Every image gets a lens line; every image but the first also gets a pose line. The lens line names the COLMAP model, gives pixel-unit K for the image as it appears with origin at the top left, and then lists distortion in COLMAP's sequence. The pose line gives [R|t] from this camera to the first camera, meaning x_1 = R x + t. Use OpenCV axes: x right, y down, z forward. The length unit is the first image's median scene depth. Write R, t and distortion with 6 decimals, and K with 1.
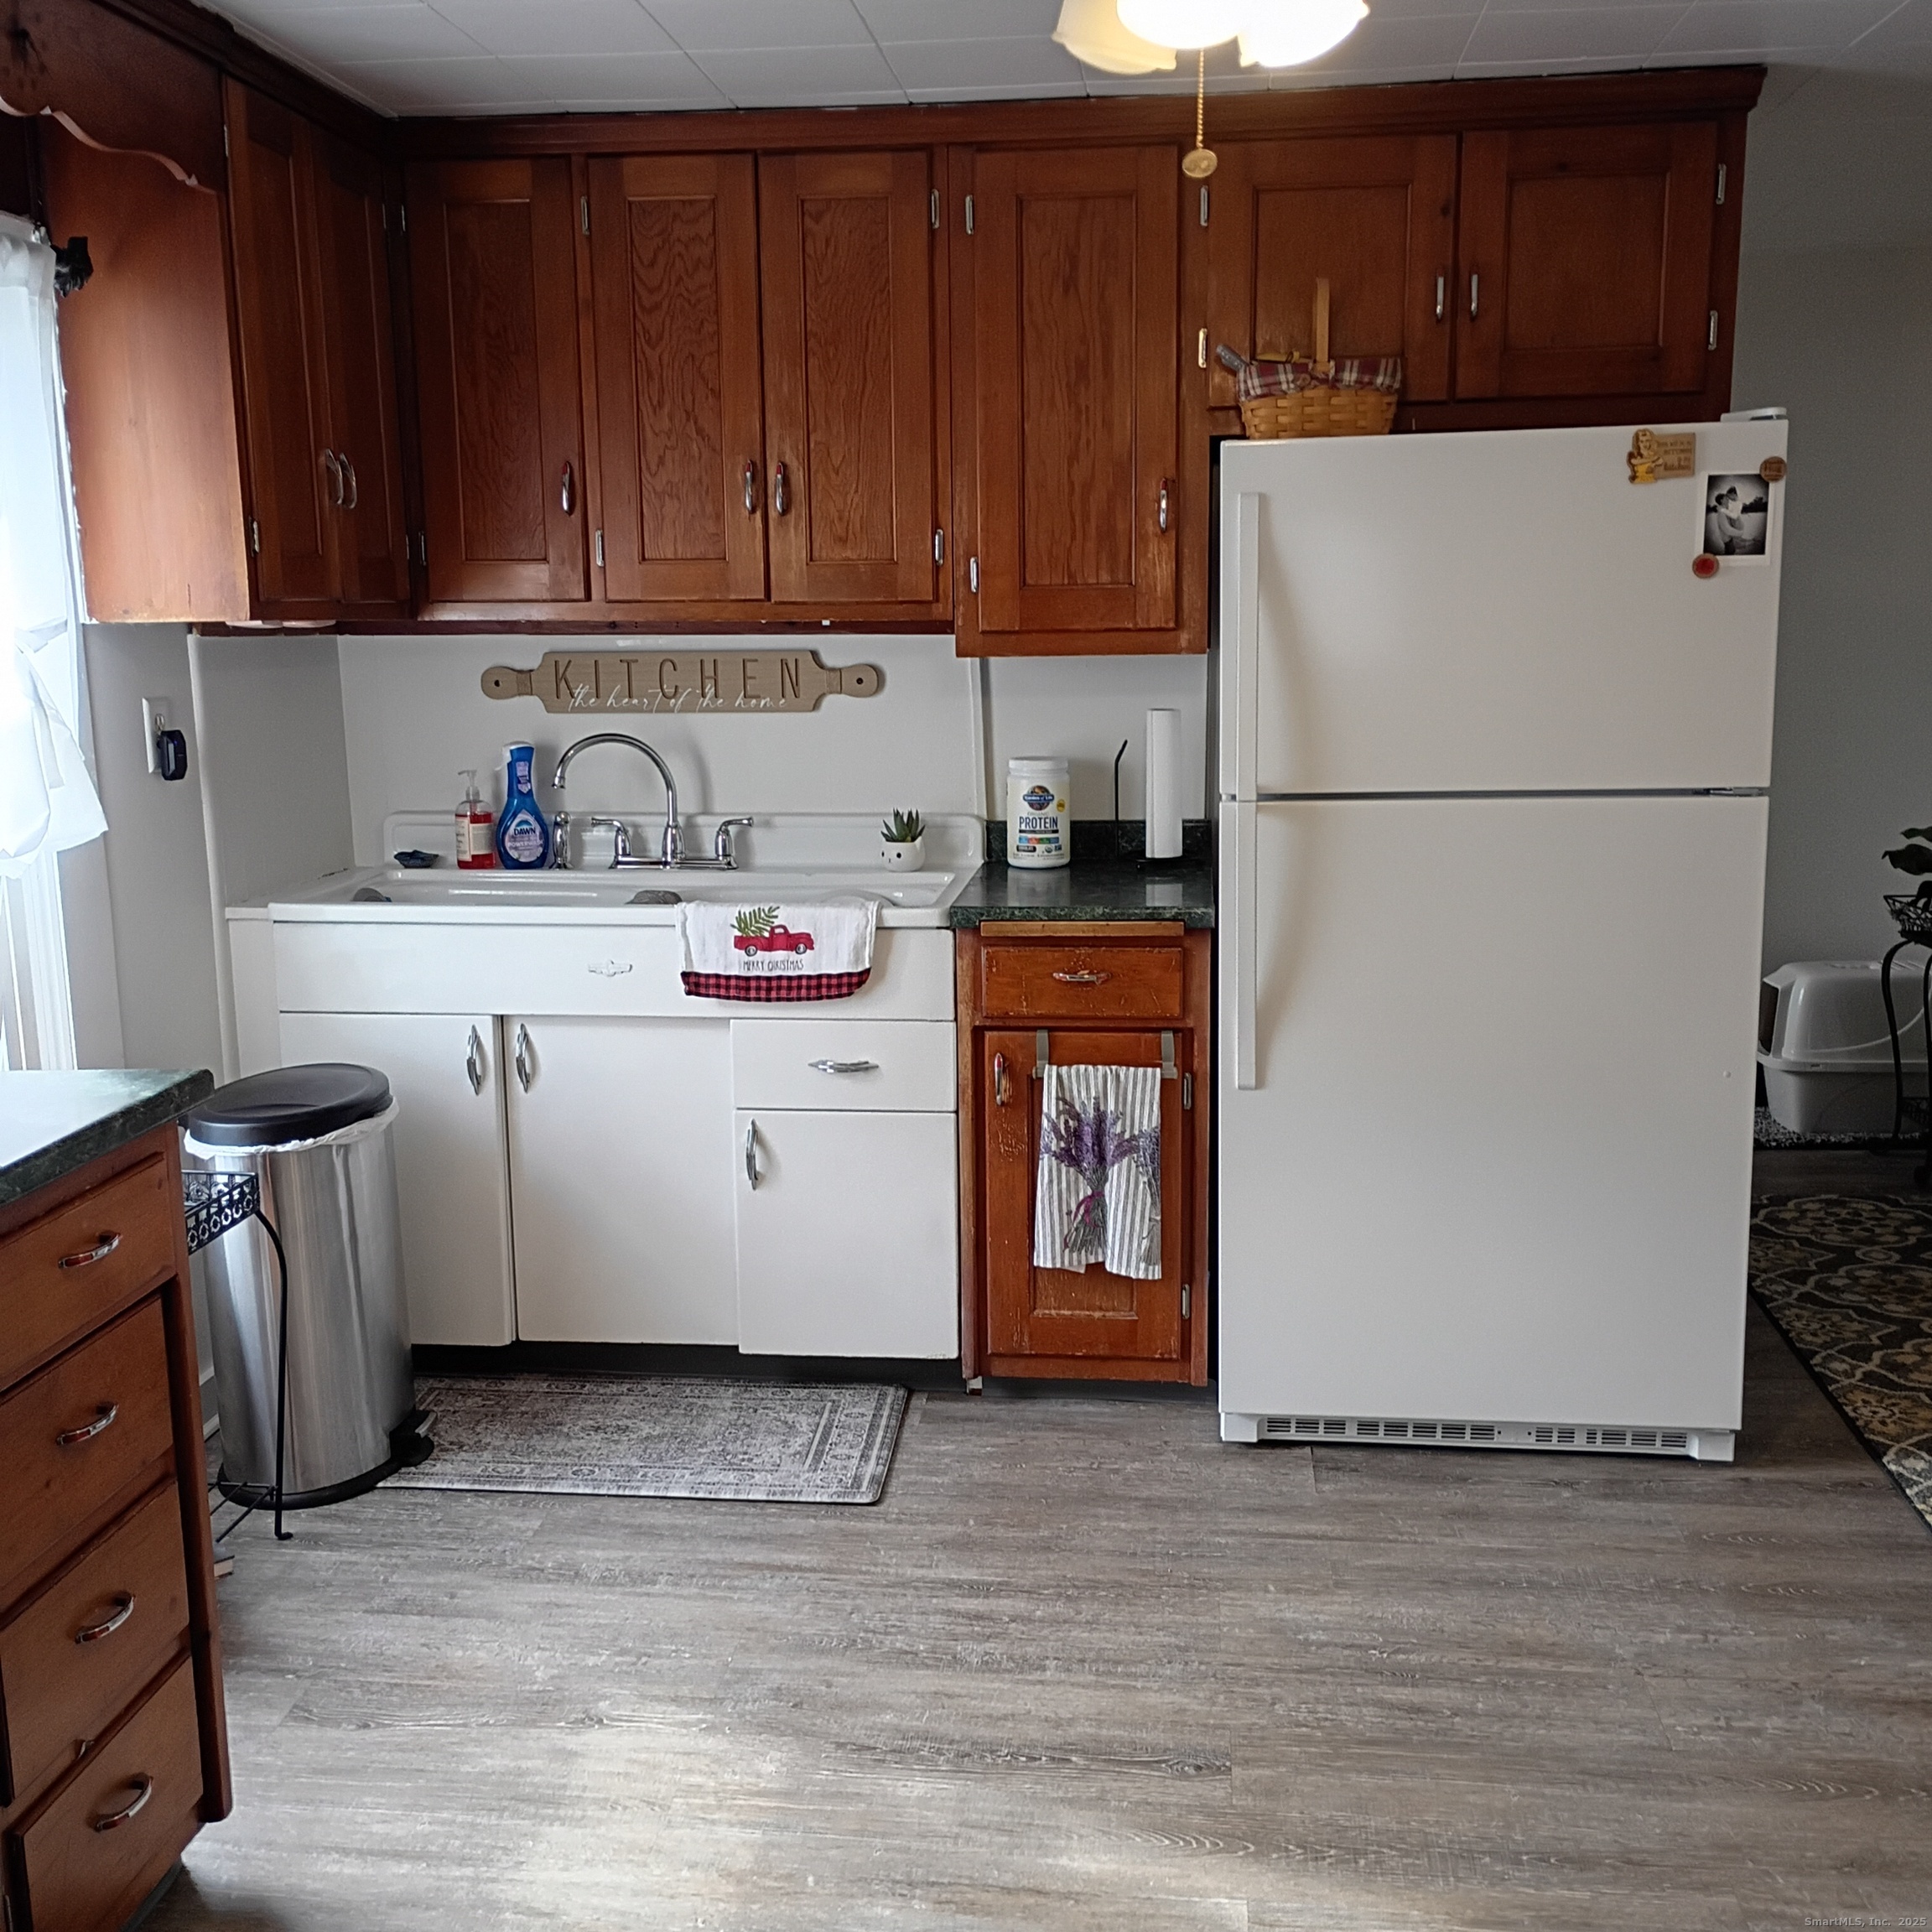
lens RADIAL K [[2121.1, 0, 927.5], [0, 2121.1, 971.0], [0, 0, 1]] dist [0.064135, -0.052299]
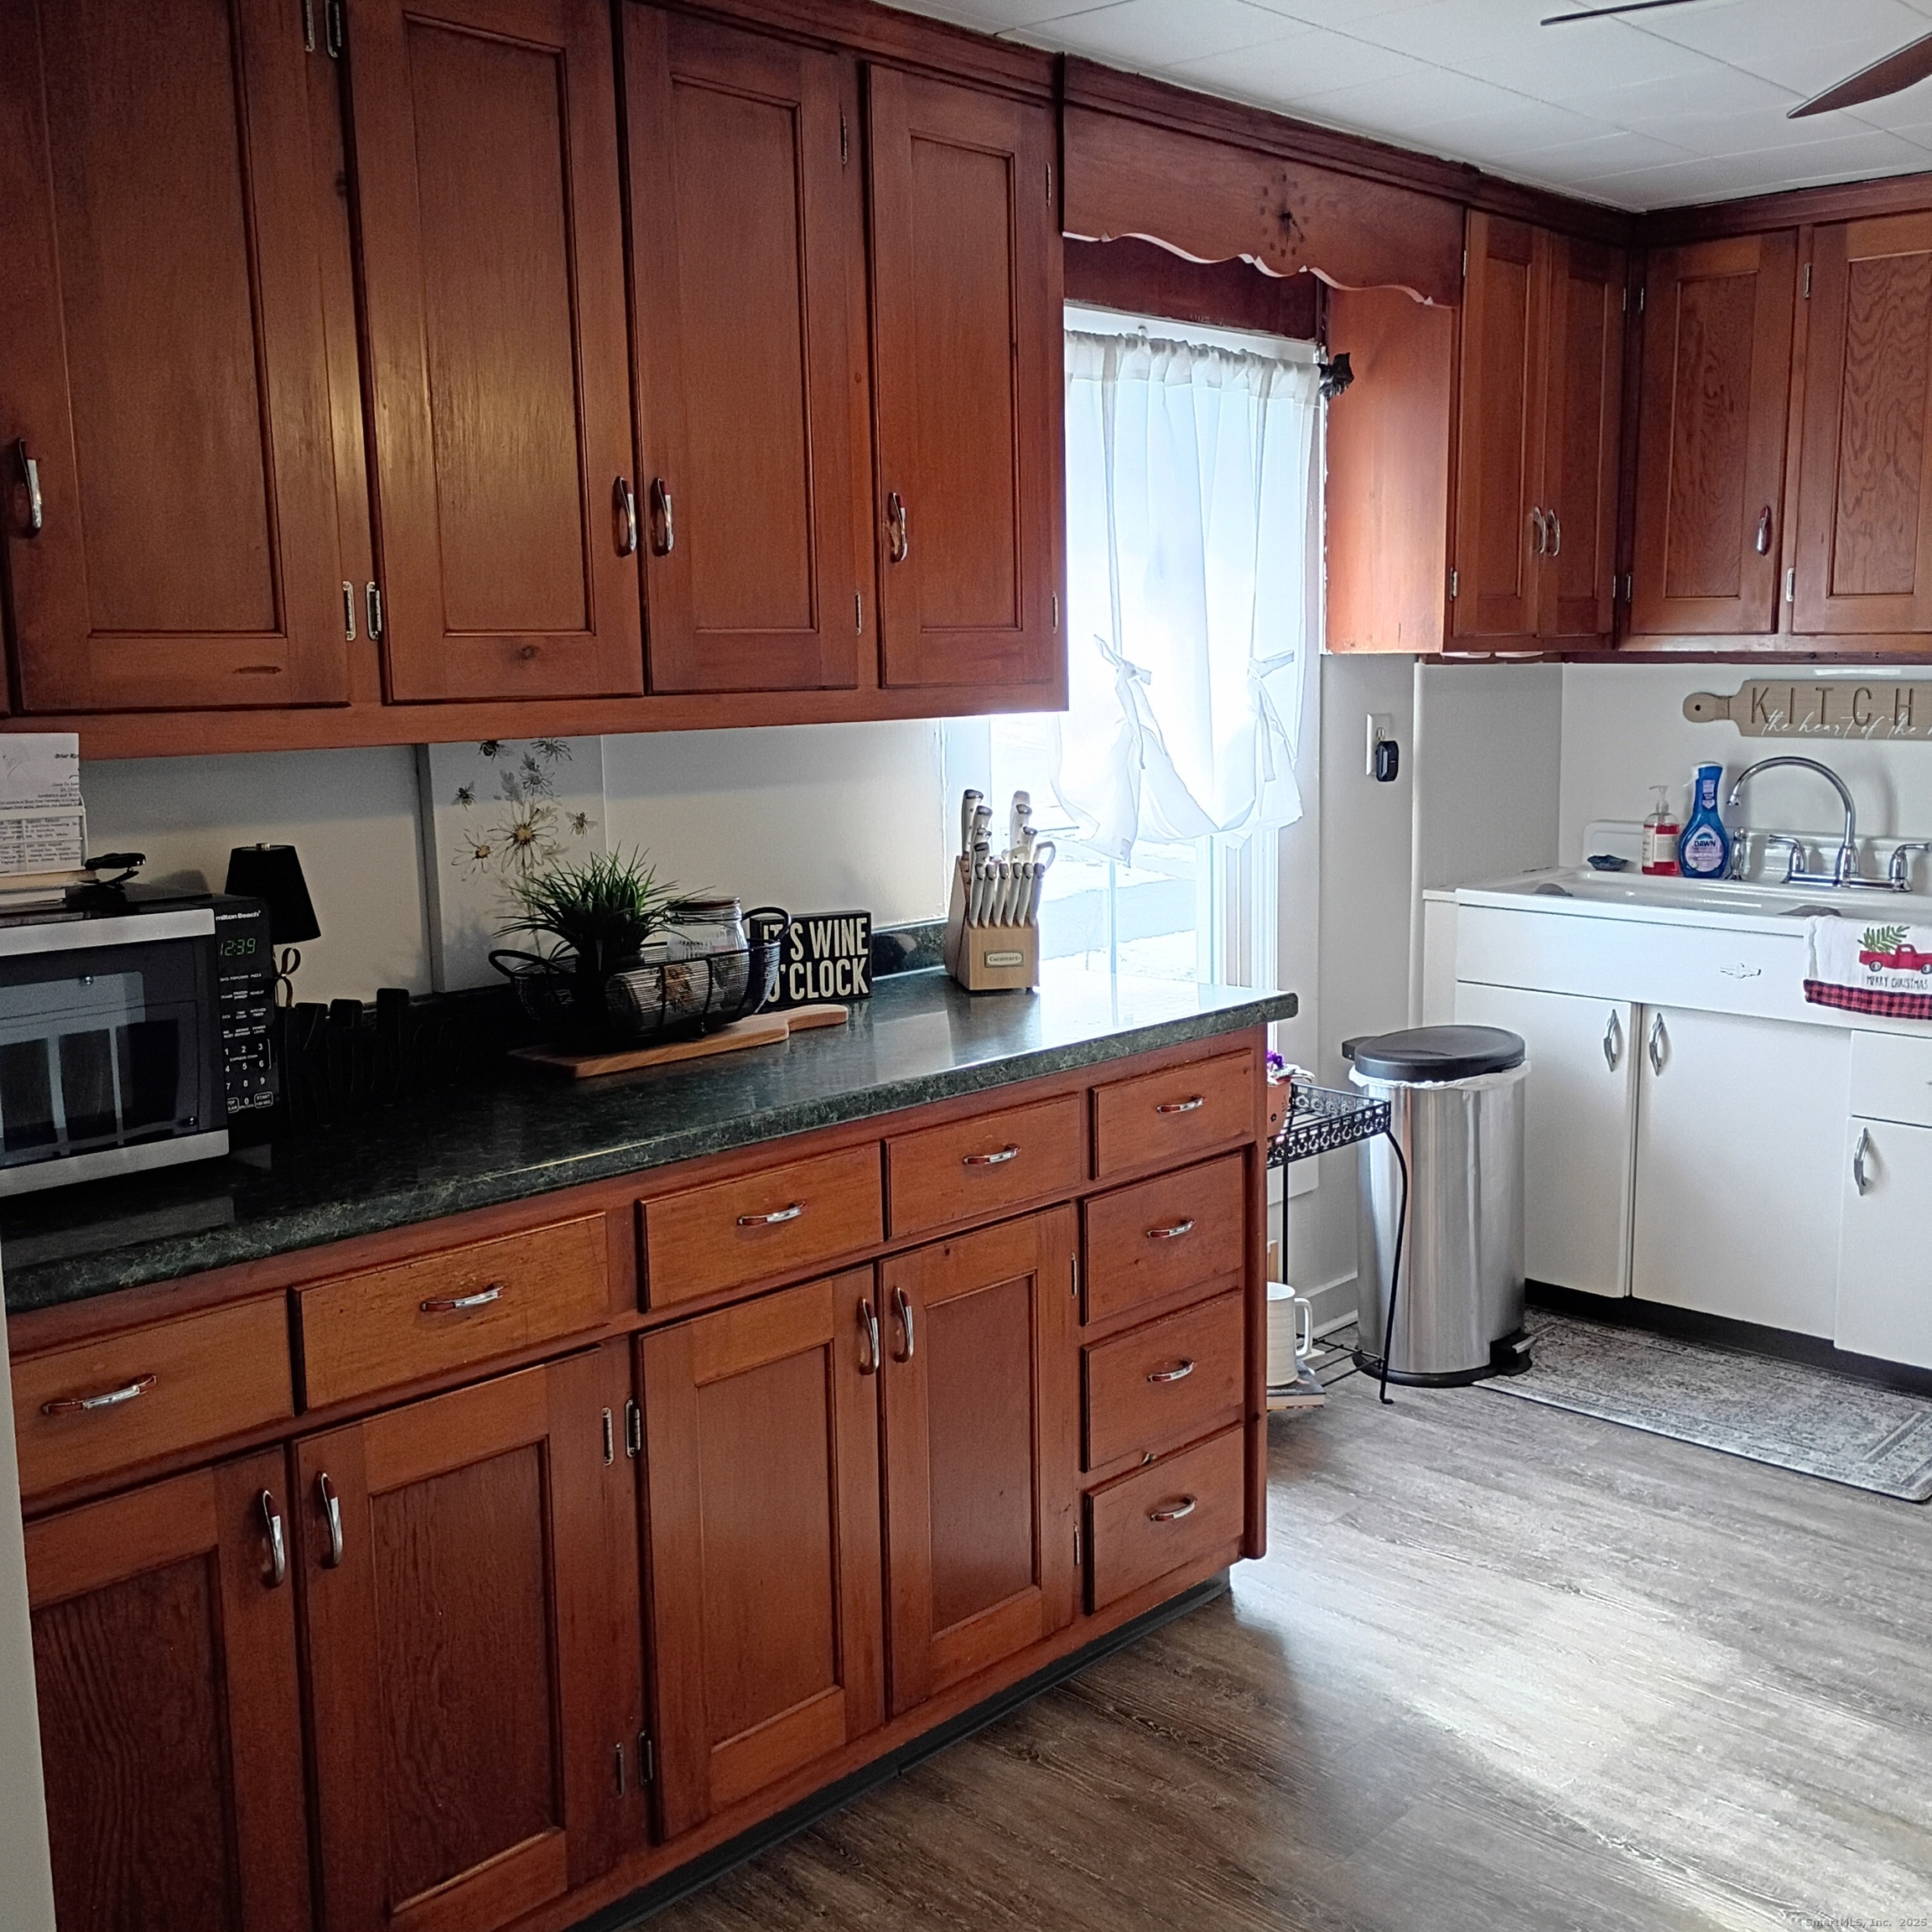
lens RADIAL K [[2143.3, 0, 969.9], [0, 2143.3, 973.4], [0, 0, 1]] dist [0.092588, -0.095101]
pose [[0.805437, 0.099012, -0.584352, 0.179307], [-0.104259, 0.994242, 0.024759, 0.013727], [0.583439, 0.040983, 0.811122, -0.130947]]
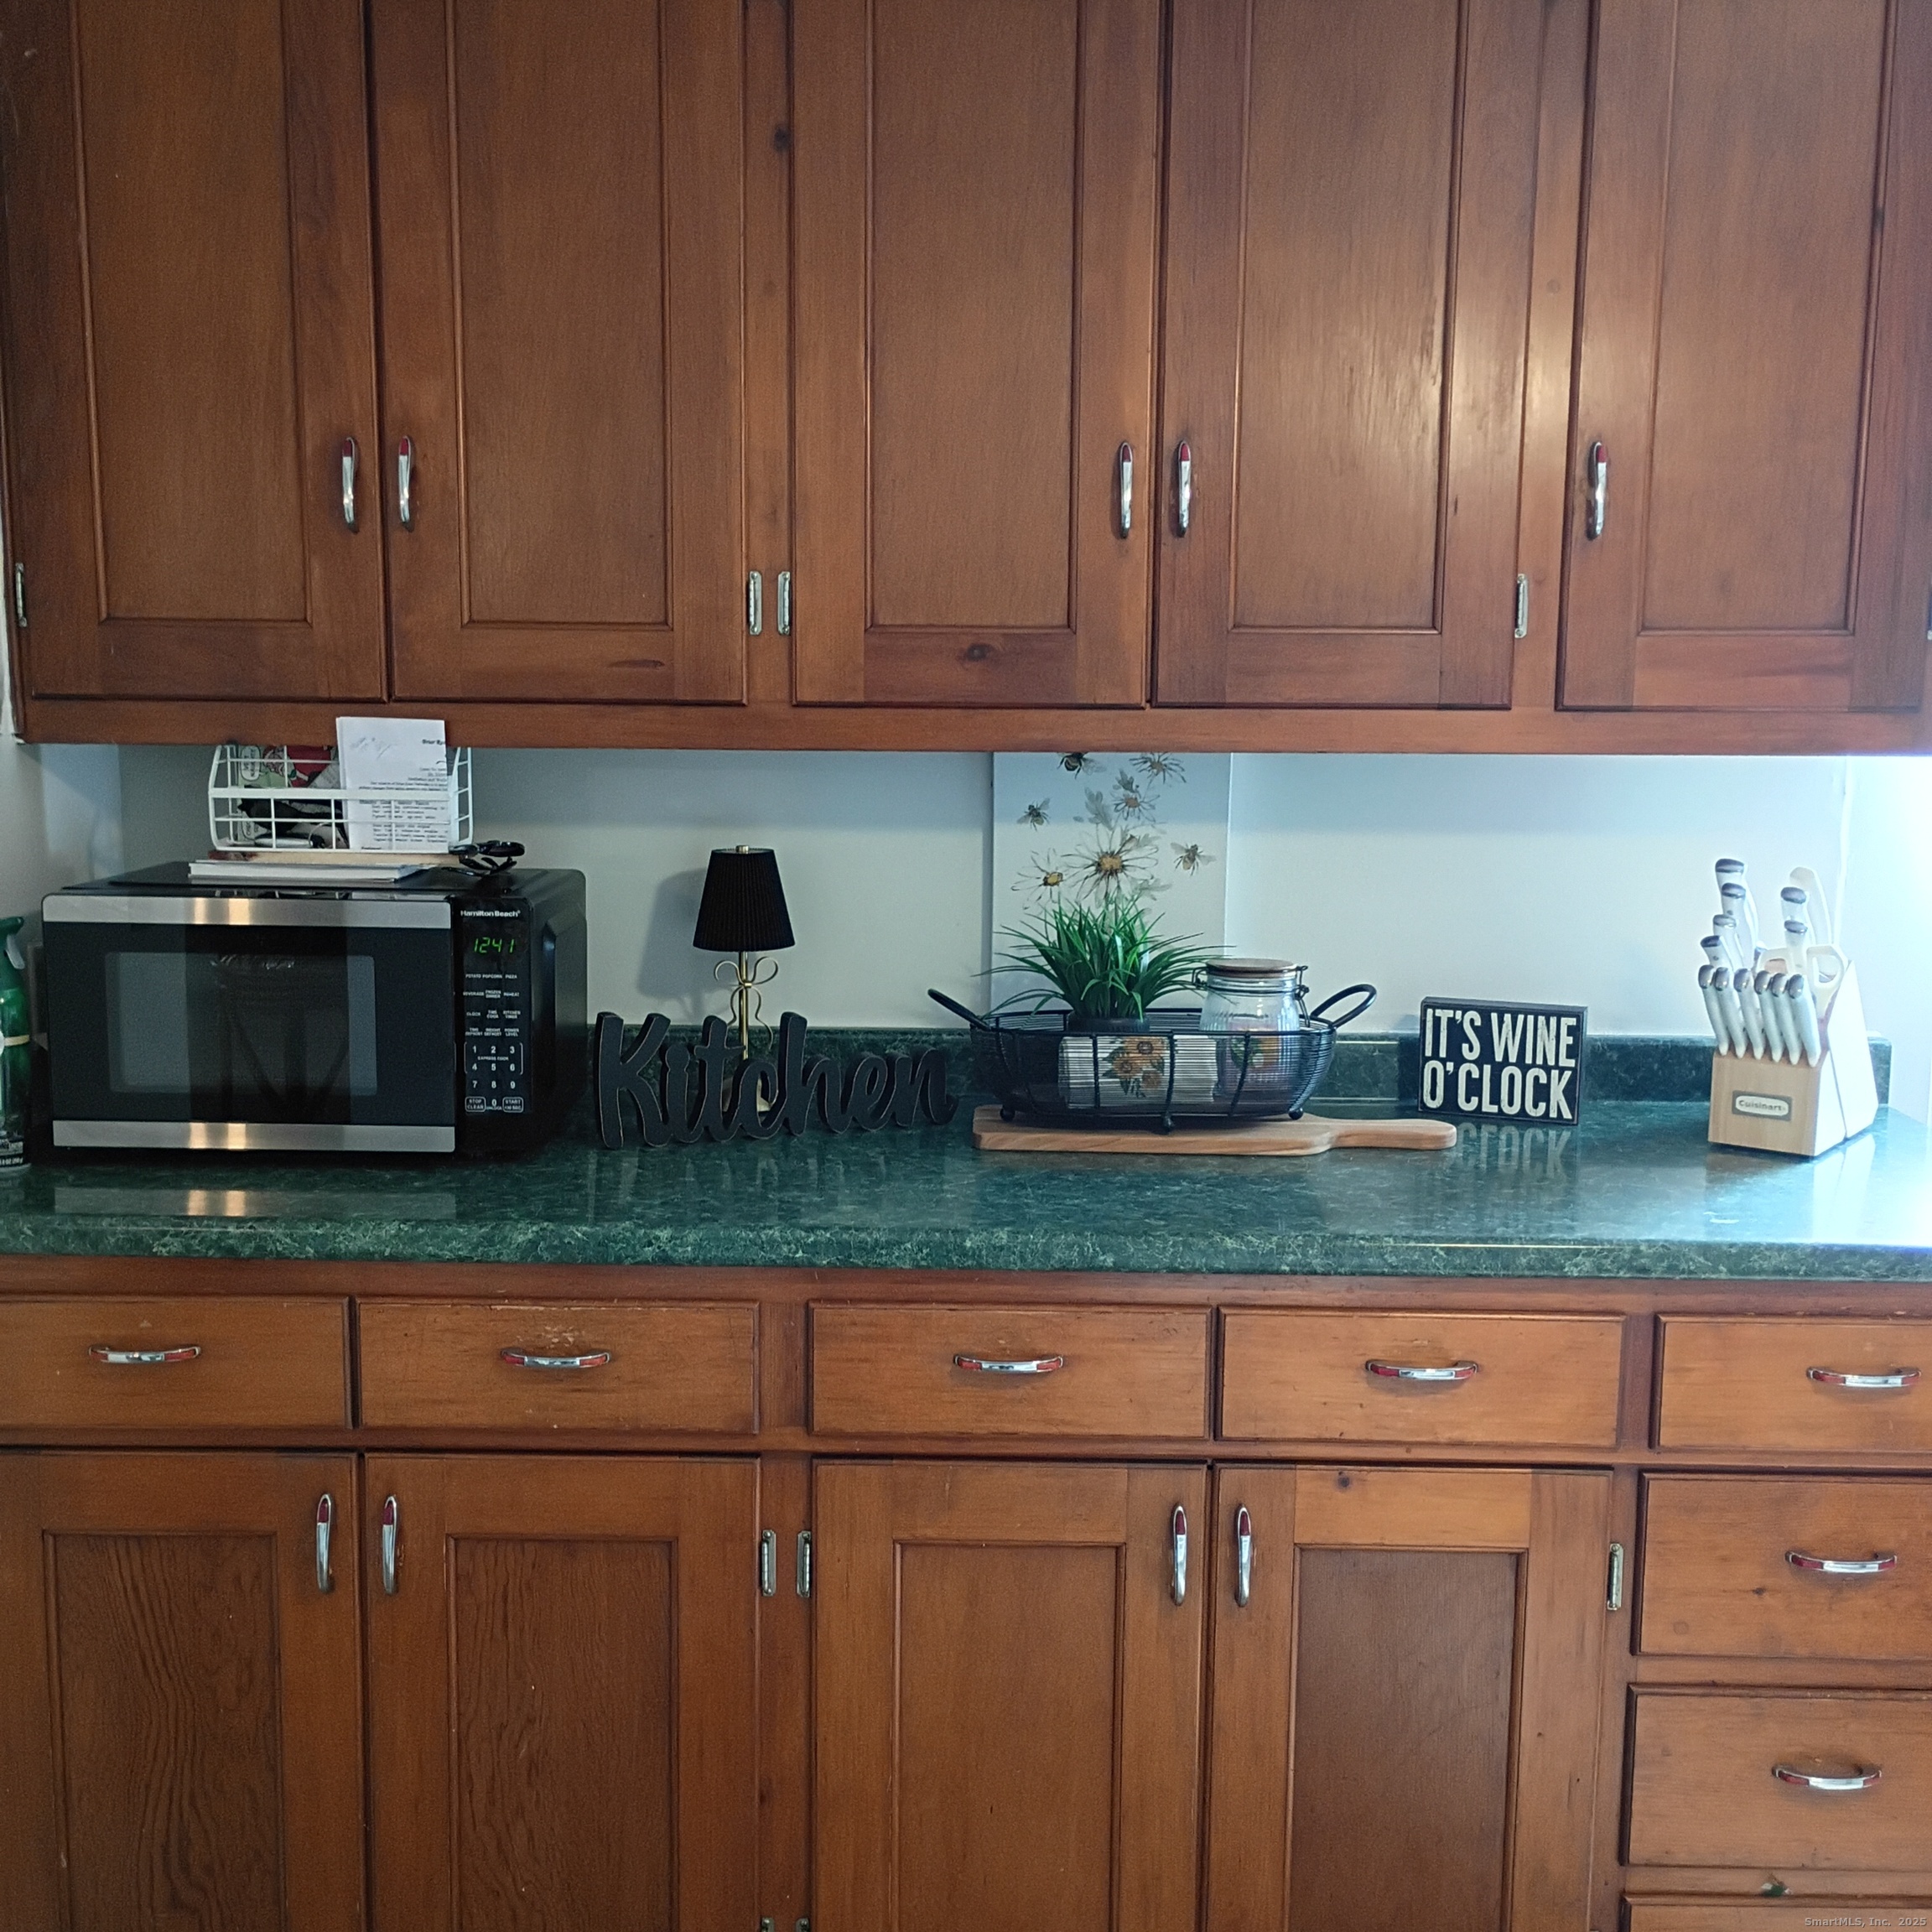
lens RADIAL K [[2121.1, 0, 927.5], [0, 2121.1, 971.0], [0, 0, 1]] dist [0.064135, -0.052299]
pose [[0.104358, 0.168475, -0.980166, 0.242936], [-0.181638, 0.972200, 0.147767, -0.057023], [0.977812, 0.162614, 0.132058, 0.275532]]
